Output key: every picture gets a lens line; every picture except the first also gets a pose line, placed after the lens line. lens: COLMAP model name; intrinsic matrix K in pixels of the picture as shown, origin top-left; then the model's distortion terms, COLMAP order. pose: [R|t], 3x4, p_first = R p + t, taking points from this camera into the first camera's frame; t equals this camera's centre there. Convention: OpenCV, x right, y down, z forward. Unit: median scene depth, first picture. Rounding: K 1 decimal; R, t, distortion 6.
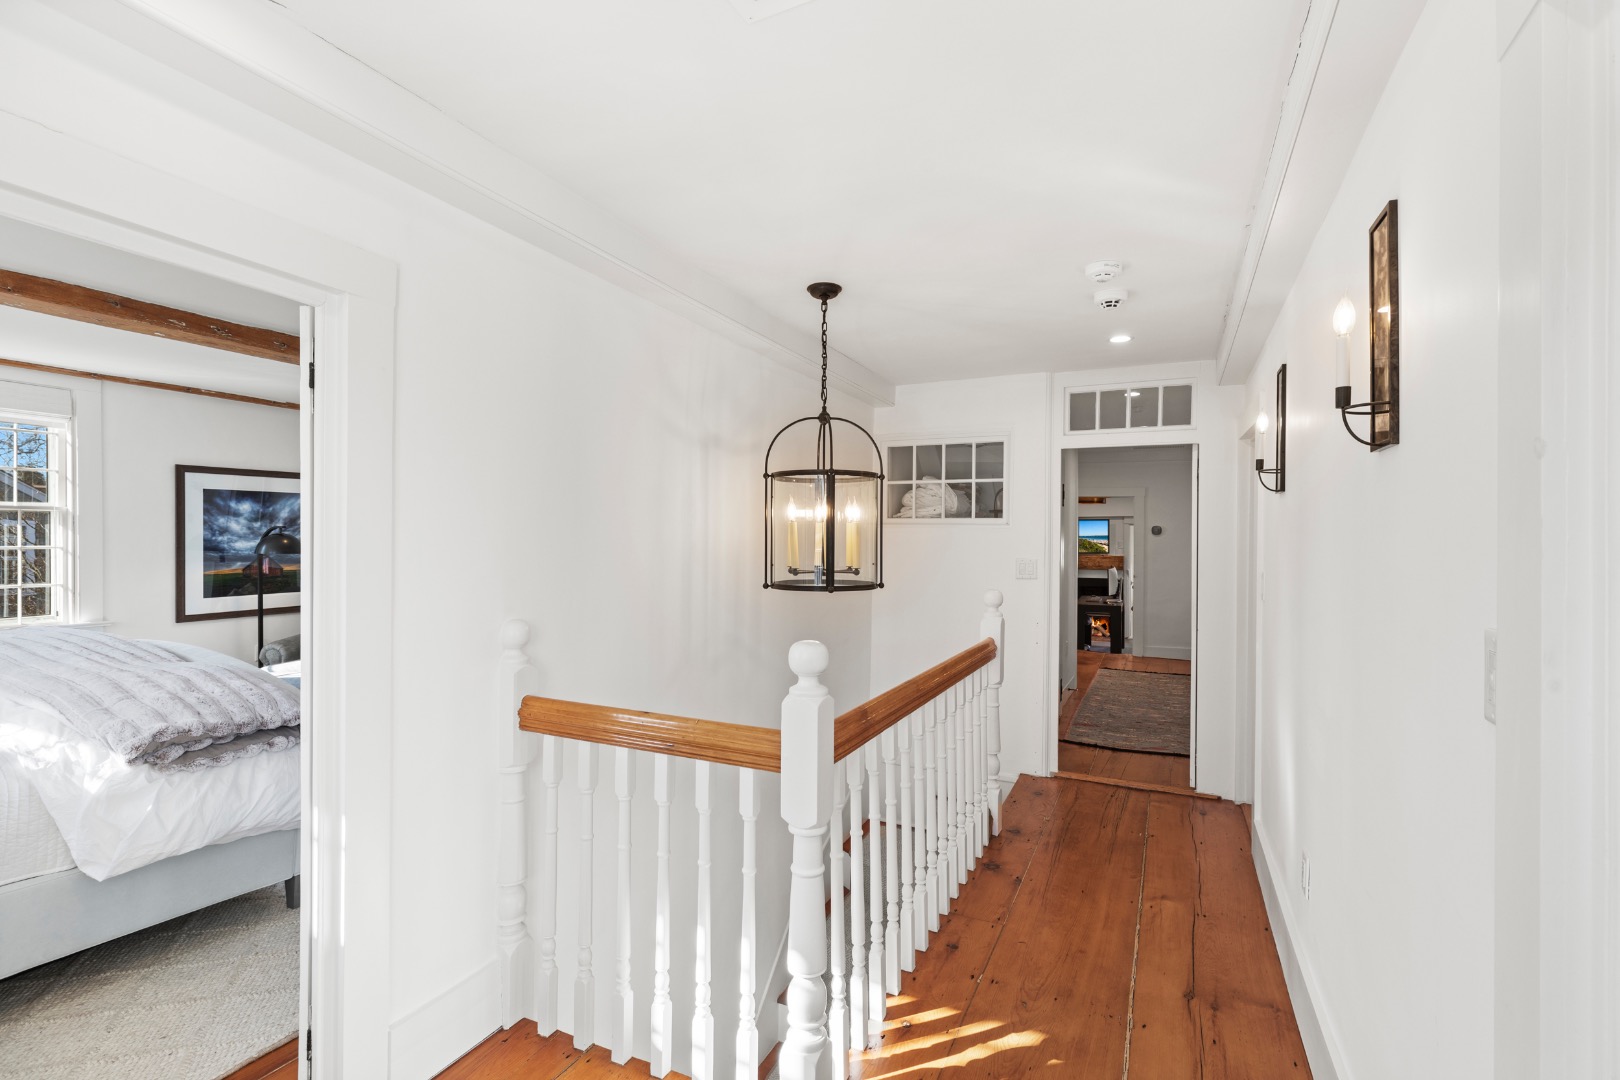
lens RADIAL K [[742.7, 0, 812.9], [0, 742.7, 550.2], [0, 0, 1]] dist [0.004080, 0.001179]
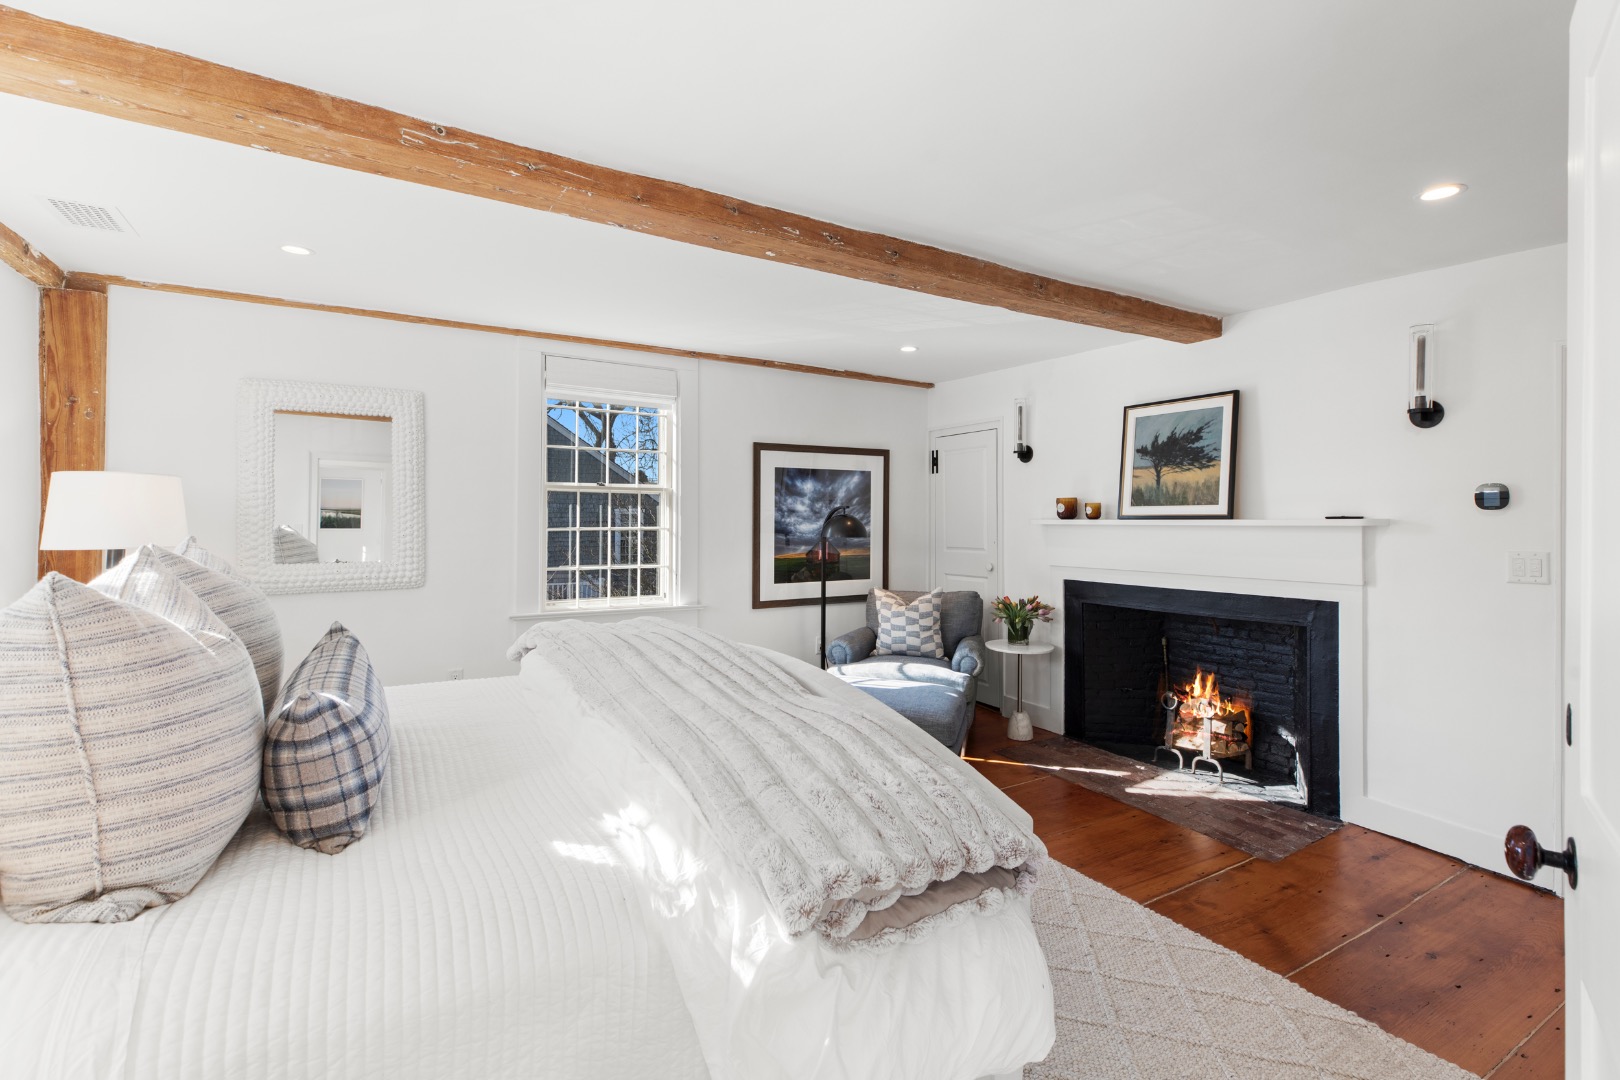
lens RADIAL K [[742.7, 0, 809.4], [0, 742.7, 531.4], [0, 0, 1]] dist [0.004080, 0.001179]
pose [[0.834223, 0.005086, -0.551404, -0.271579], [-0.008190, 0.999961, -0.003168, 0.001143], [0.551366, 0.007159, 0.834233, 0.248411]]
